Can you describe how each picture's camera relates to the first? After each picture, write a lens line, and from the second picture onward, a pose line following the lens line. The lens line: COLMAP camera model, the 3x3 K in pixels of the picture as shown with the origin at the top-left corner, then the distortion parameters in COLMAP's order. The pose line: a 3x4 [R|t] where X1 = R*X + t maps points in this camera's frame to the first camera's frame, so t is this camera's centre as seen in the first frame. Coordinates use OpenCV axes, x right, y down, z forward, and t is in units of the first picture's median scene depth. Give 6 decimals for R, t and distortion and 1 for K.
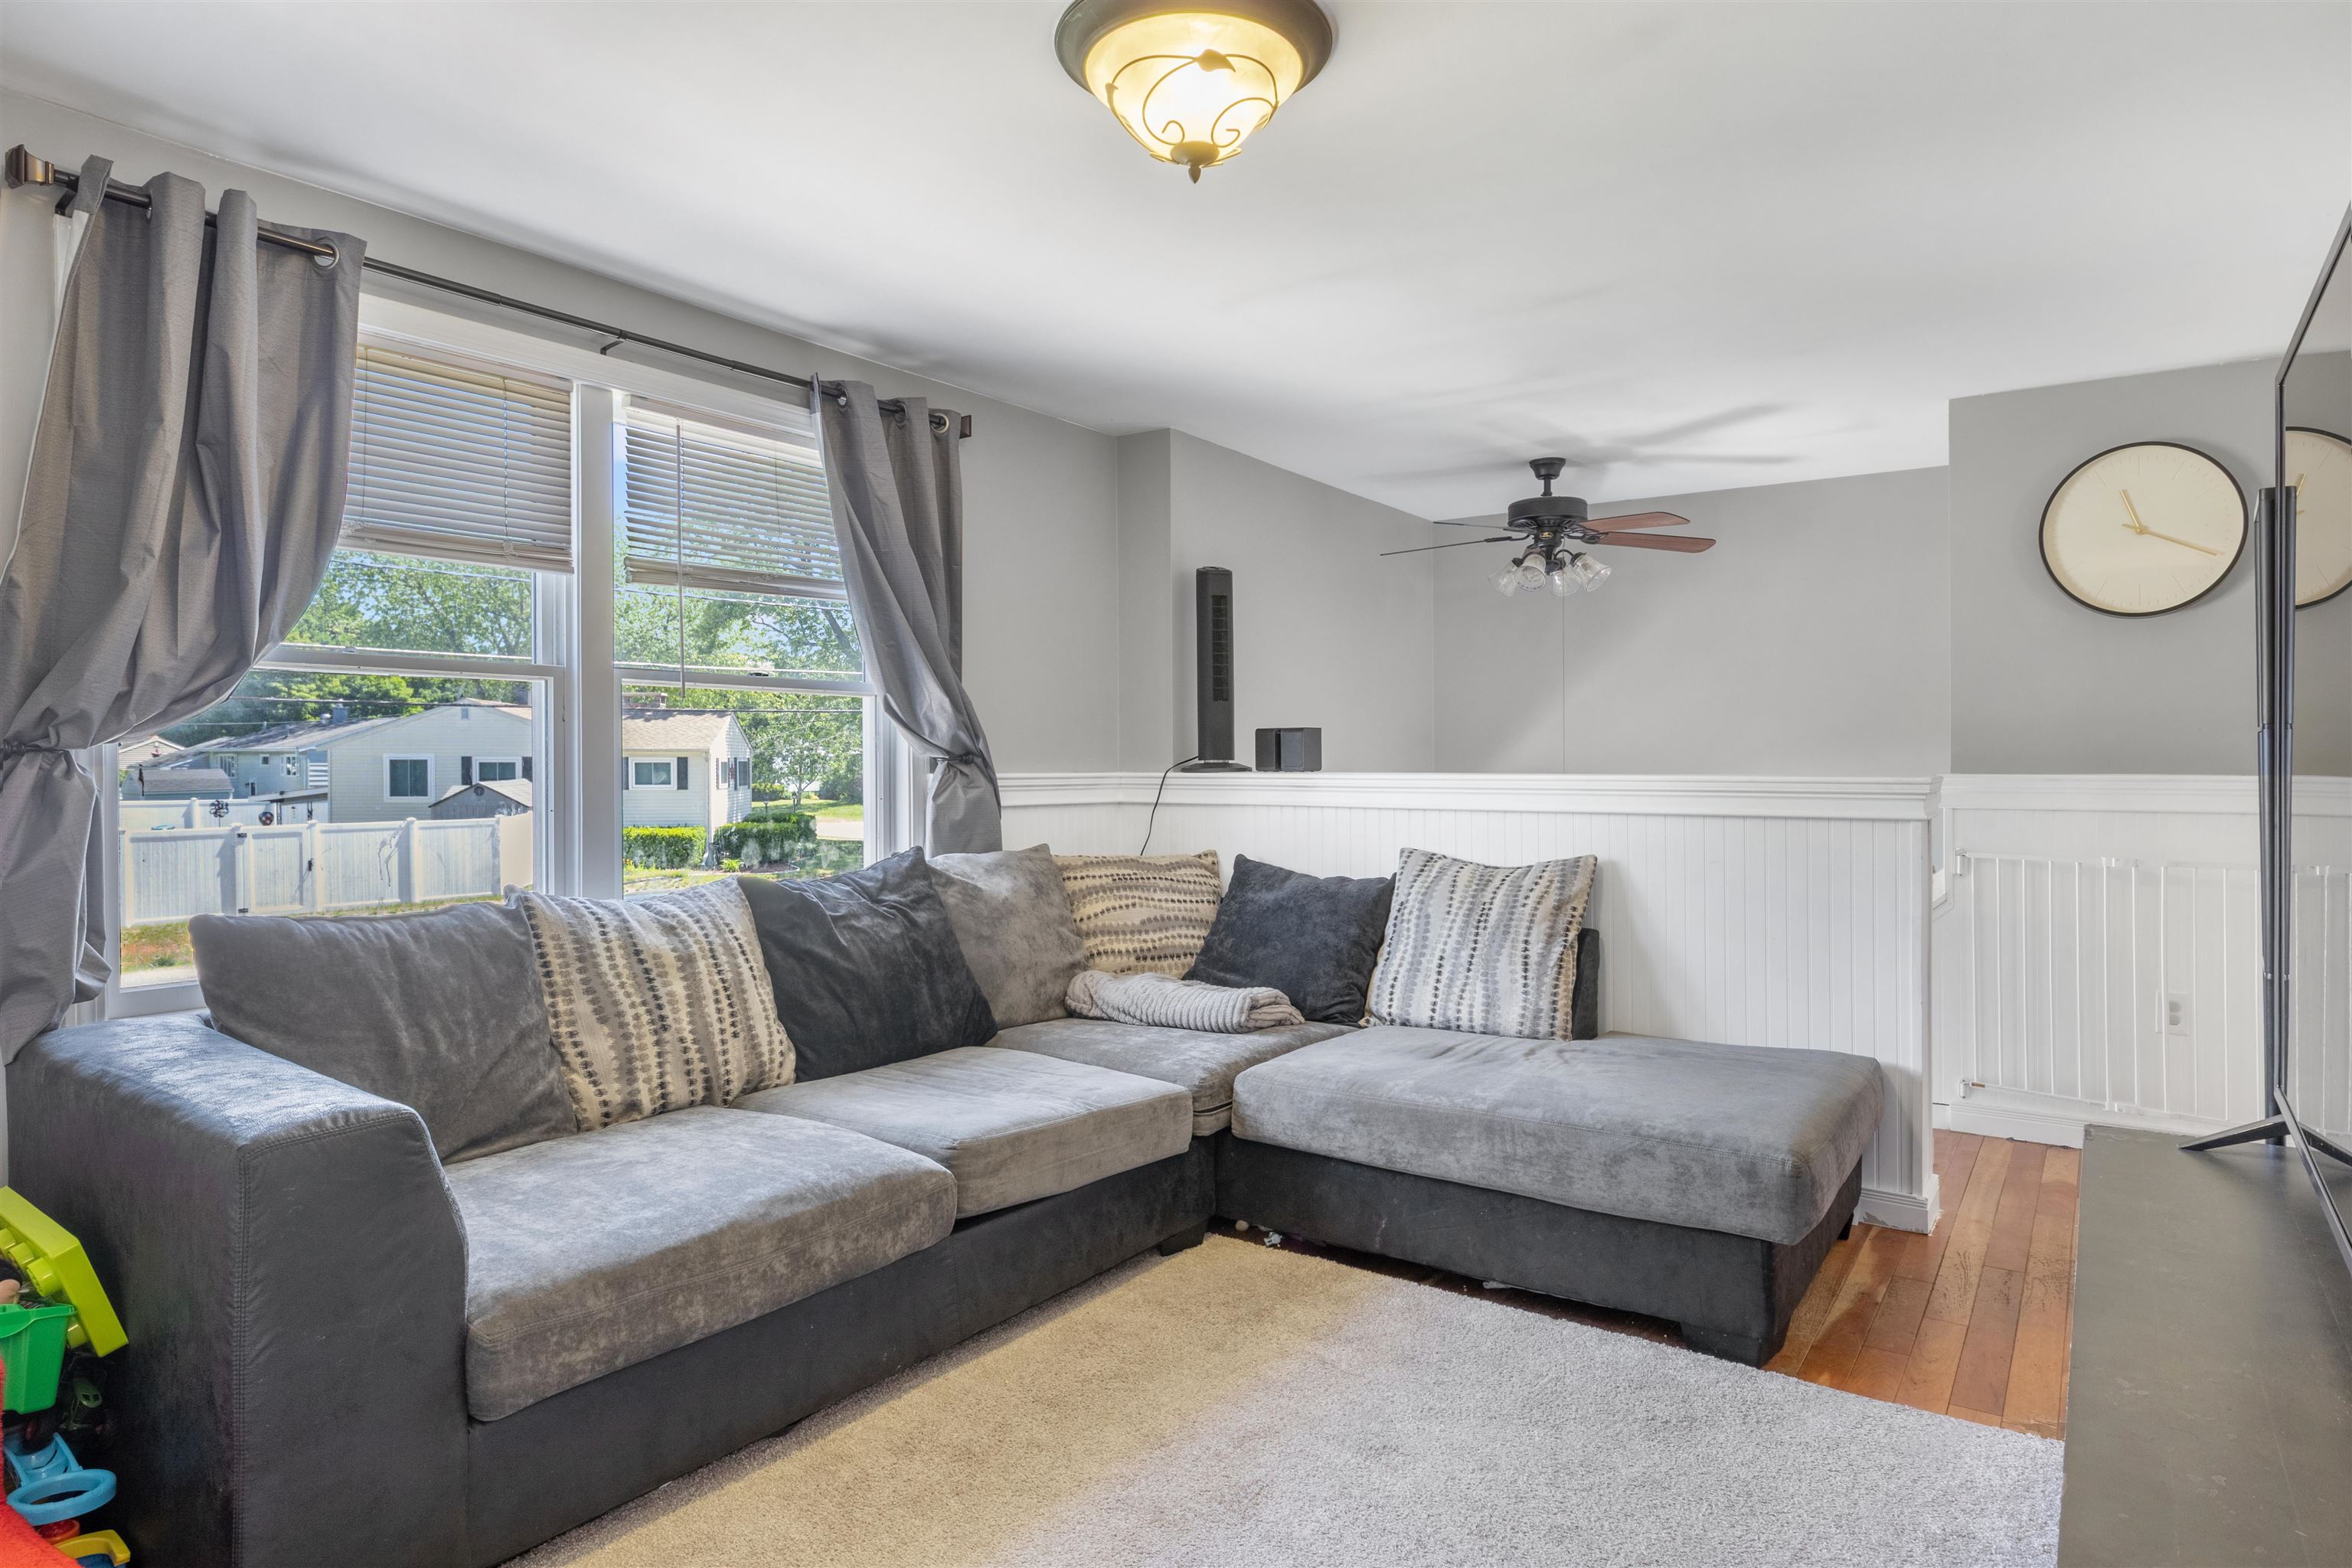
lens RADIAL K [[1330.9, 0, 1146.3], [0, 1330.9, 741.3], [0, 0, 1]] dist [-0.009945, -0.002332]
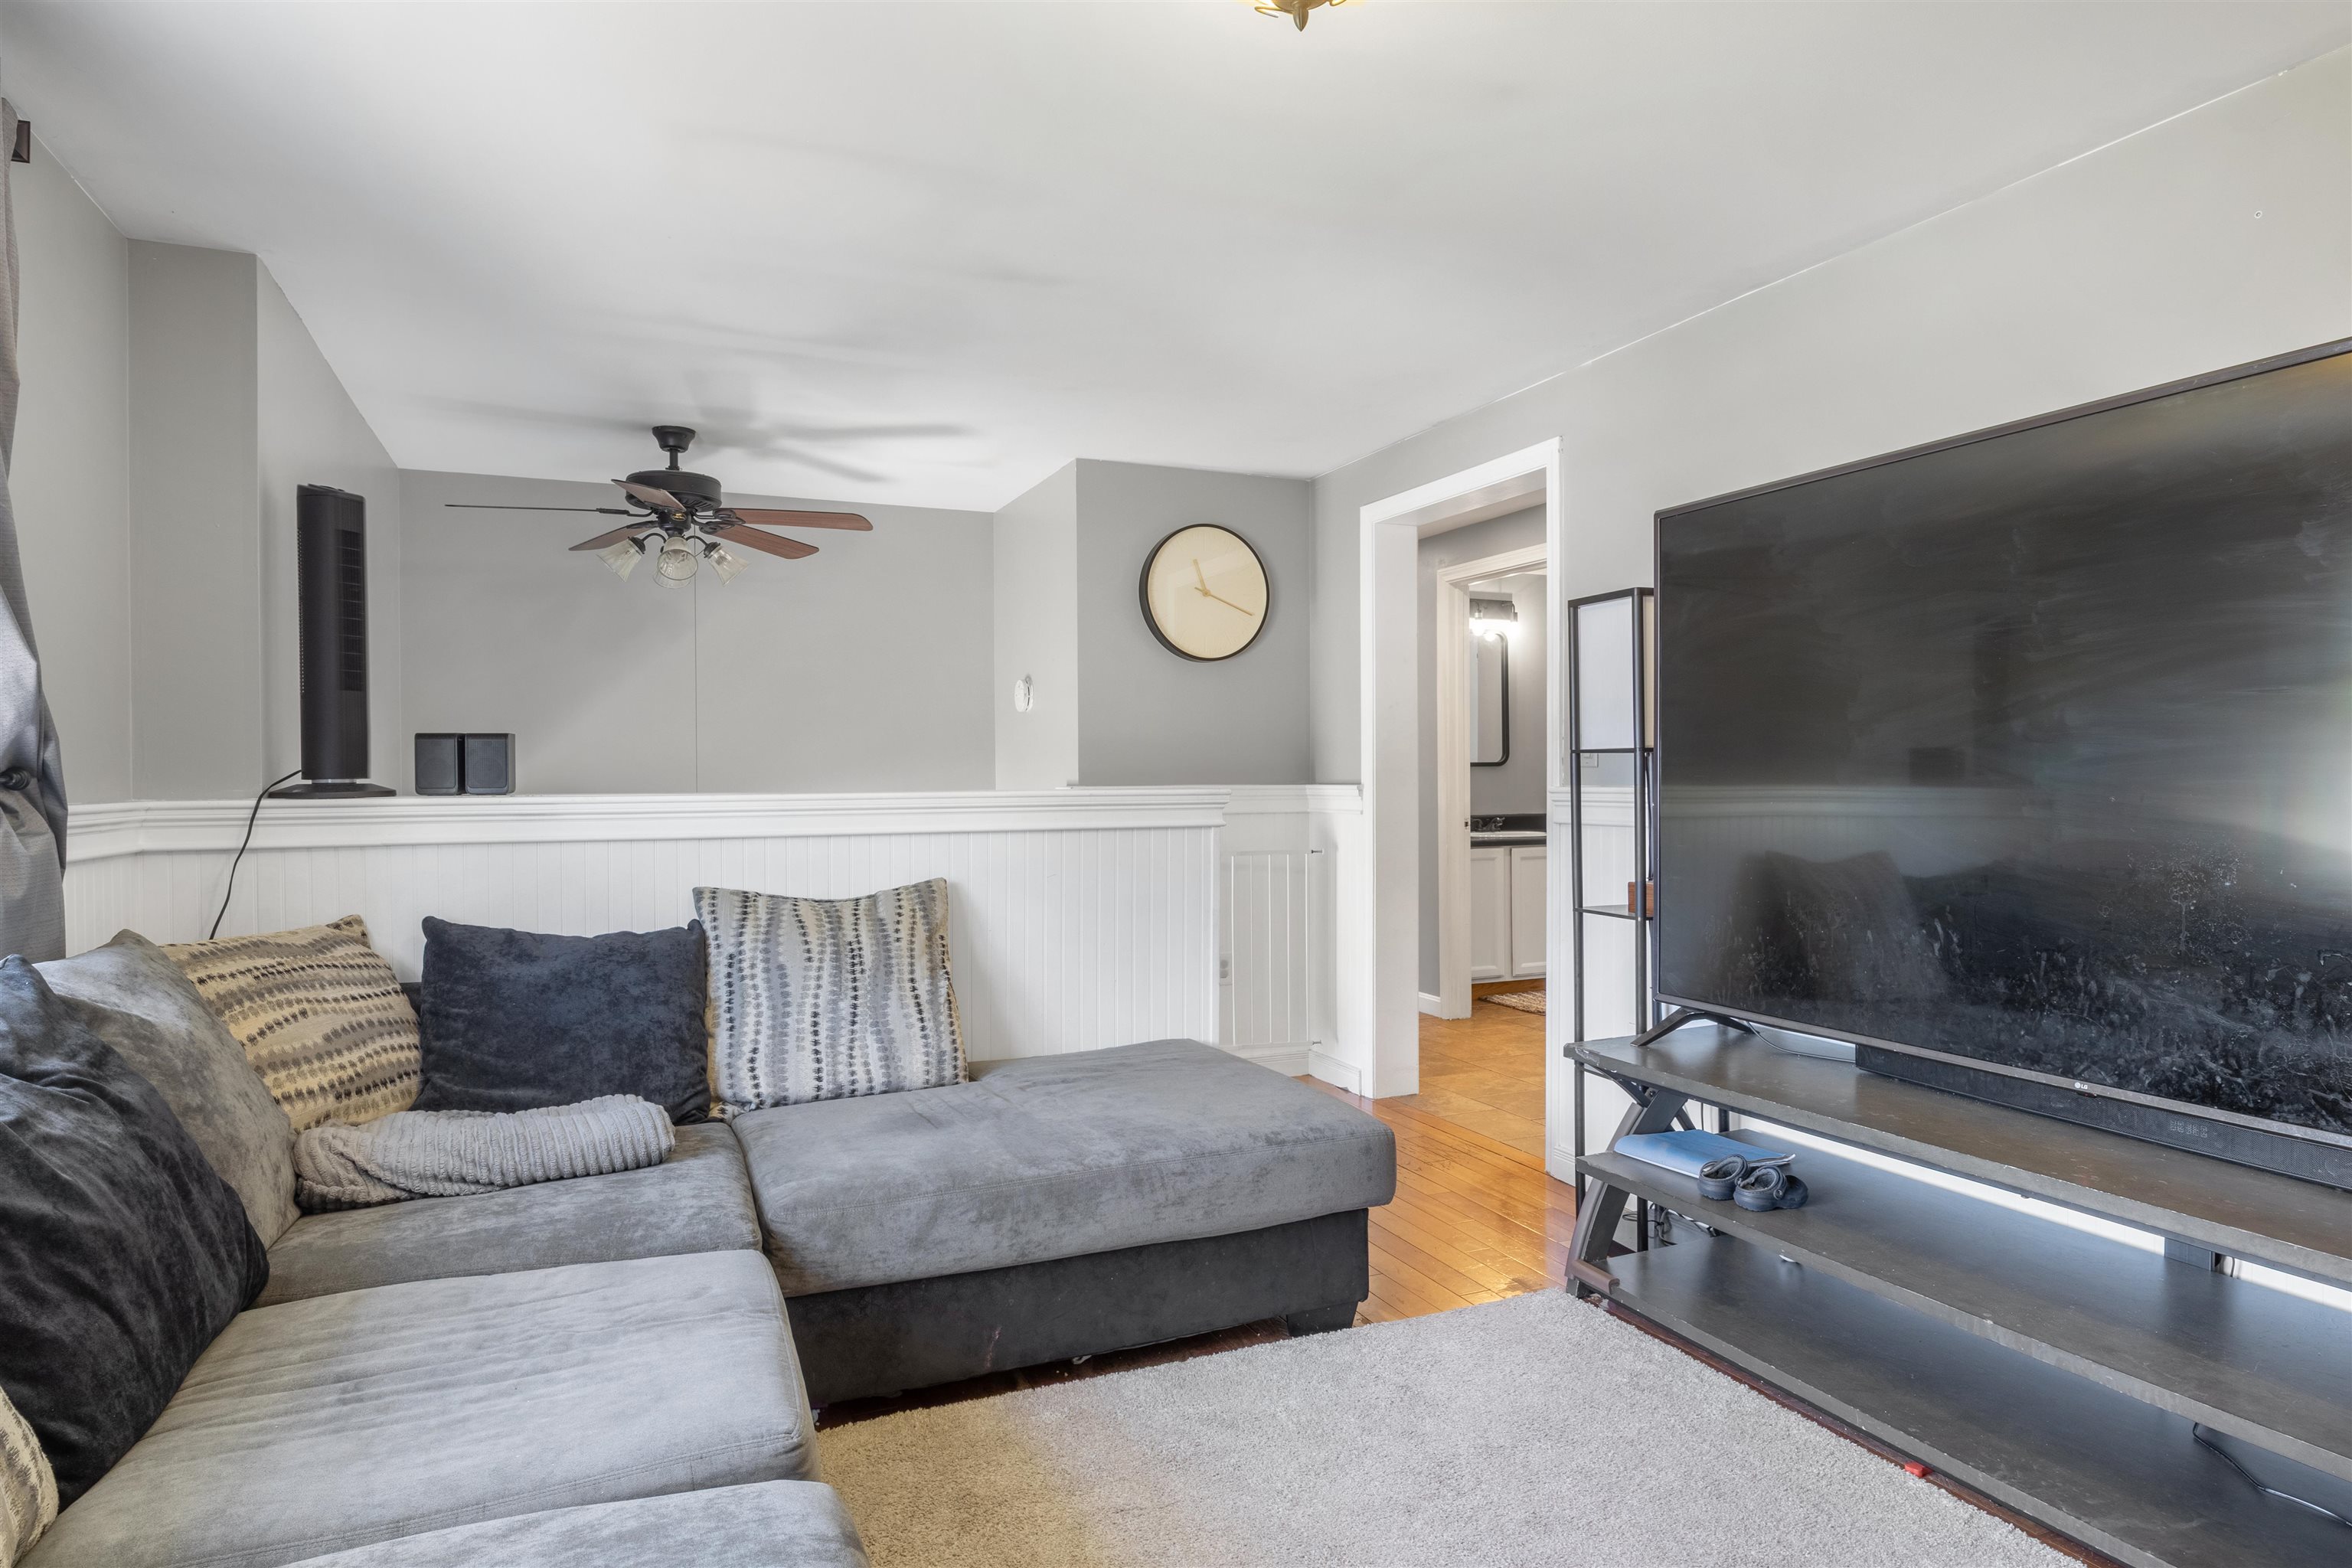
lens RADIAL K [[1330.9, 0, 1181.2], [0, 1330.9, 770.5], [0, 0, 1]] dist [-0.009945, -0.002332]
pose [[0.510592, -0.001039, 0.859822, -0.382020], [-0.005918, 0.999971, 0.004723, 0.005243], [-0.859803, -0.007500, 0.510571, 0.386446]]
